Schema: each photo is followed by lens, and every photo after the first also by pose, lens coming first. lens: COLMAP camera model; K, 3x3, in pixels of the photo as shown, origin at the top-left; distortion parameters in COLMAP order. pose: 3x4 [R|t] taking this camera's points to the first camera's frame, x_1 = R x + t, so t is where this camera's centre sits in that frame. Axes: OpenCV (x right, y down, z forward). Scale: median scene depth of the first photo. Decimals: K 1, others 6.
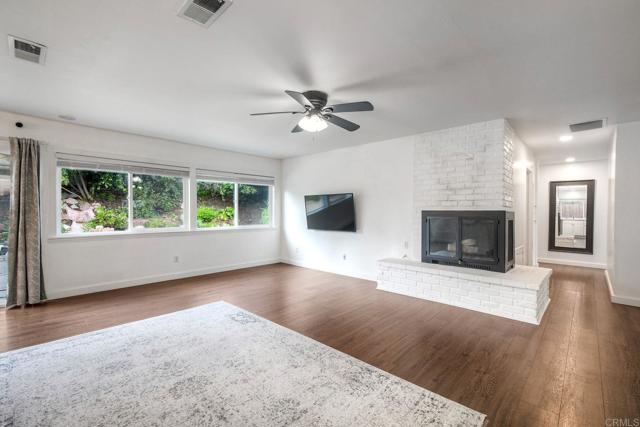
lens RADIAL K [[285.5, 0, 323.7], [0, 285.5, 211.2], [0, 0, 1]] dist [0.002145, -0.001283]
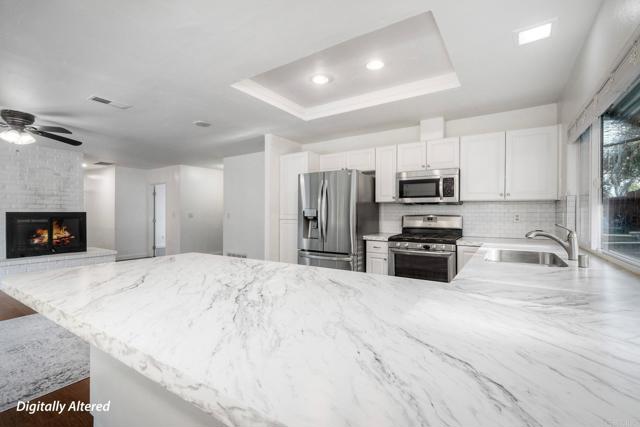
lens RADIAL K [[285.5, 0, 316.2], [0, 285.5, 215.1], [0, 0, 1]] dist [0.002145, -0.001283]
pose [[-0.161852, -0.011930, 0.986743, -1.046378], [-0.001751, 0.999929, 0.011802, -0.006328], [-0.986813, 0.000182, -0.161862, 0.002625]]
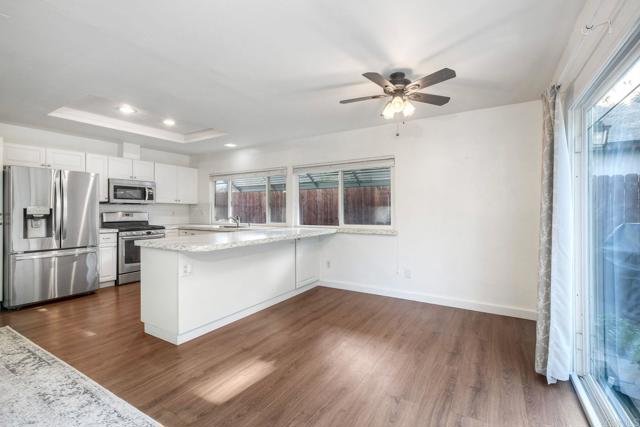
lens RADIAL K [[285.5, 0, 329.1], [0, 285.5, 215.4], [0, 0, 1]] dist [0.002145, -0.001283]
pose [[-0.976834, -0.000341, -0.213997, -0.796858], [-0.003871, 0.999863, 0.016077, -0.005133], [0.213962, 0.016533, -0.976702, 0.957673]]
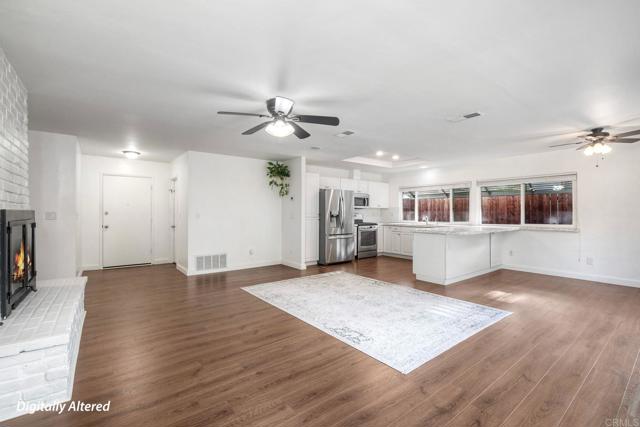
lens RADIAL K [[285.5, 0, 321.9], [0, 285.5, 213.2], [0, 0, 1]] dist [0.002145, -0.001283]
pose [[-0.987091, -0.007334, 0.159990, -0.272768], [-0.007122, 0.999973, 0.001899, -0.001995], [-0.160000, 0.000735, -0.987117, 1.535062]]
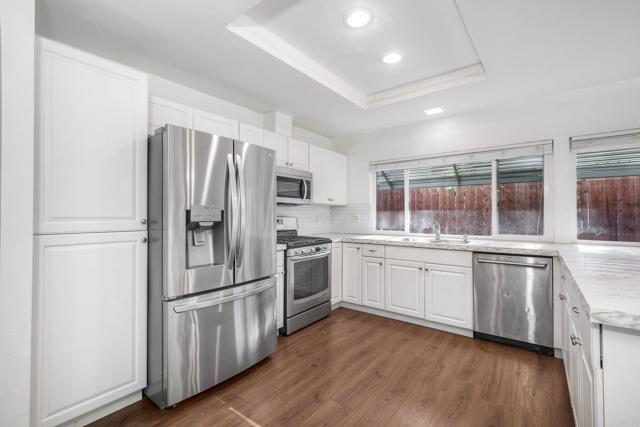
lens RADIAL K [[285.5, 0, 323.9], [0, 285.5, 215.0], [0, 0, 1]] dist [0.002145, -0.001283]
pose [[-0.994566, -0.003495, -0.104047, -0.224740], [-0.003675, 0.999992, 0.001548, -0.002944], [0.104041, 0.001922, -0.994571, 0.359067]]
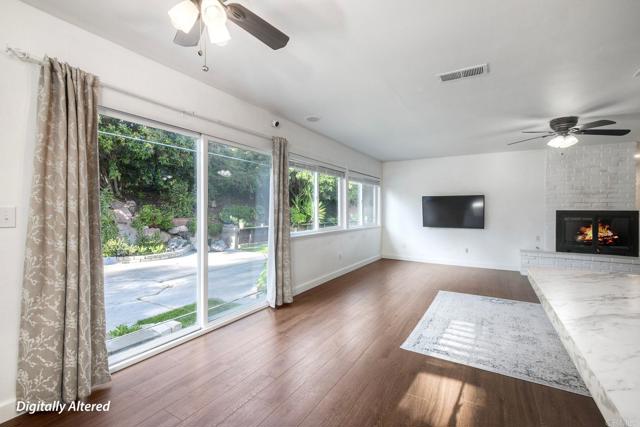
lens RADIAL K [[285.5, 0, 323.2], [0, 285.5, 212.8], [0, 0, 1]] dist [0.002145, -0.001283]
pose [[0.978379, -0.001736, 0.206813, -1.011909], [-0.000663, 0.999933, 0.011527, -0.005419], [-0.206819, -0.011414, 0.978313, -0.005988]]
